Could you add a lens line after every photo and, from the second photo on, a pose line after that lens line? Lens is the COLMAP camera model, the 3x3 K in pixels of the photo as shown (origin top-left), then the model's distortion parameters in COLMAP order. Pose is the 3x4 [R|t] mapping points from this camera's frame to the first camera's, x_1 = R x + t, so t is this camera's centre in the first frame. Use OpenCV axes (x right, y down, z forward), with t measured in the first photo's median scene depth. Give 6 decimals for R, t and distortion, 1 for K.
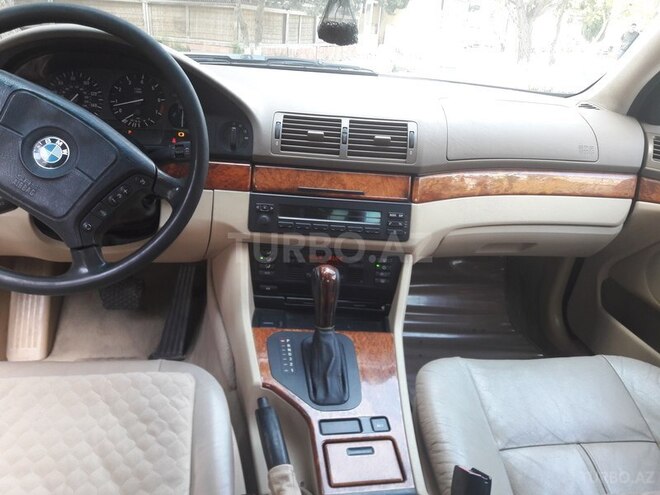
lens RADIAL K [[536.8, 0, 330.5], [0, 536.8, 235.9], [0, 0, 1]] dist [0.147610, -0.347308]
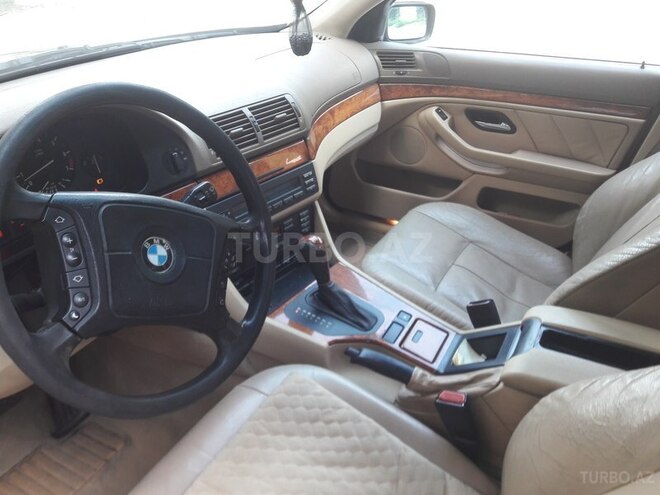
lens RADIAL K [[546.8, 0, 331.6], [0, 546.8, 235.5], [0, 0, 1]] dist [0.008508, -0.018734]
pose [[0.613721, -0.450040, 0.648700, -0.695765], [0.313142, 0.892996, 0.323265, -0.293512], [-0.724768, 0.004741, 0.688976, 0.127524]]
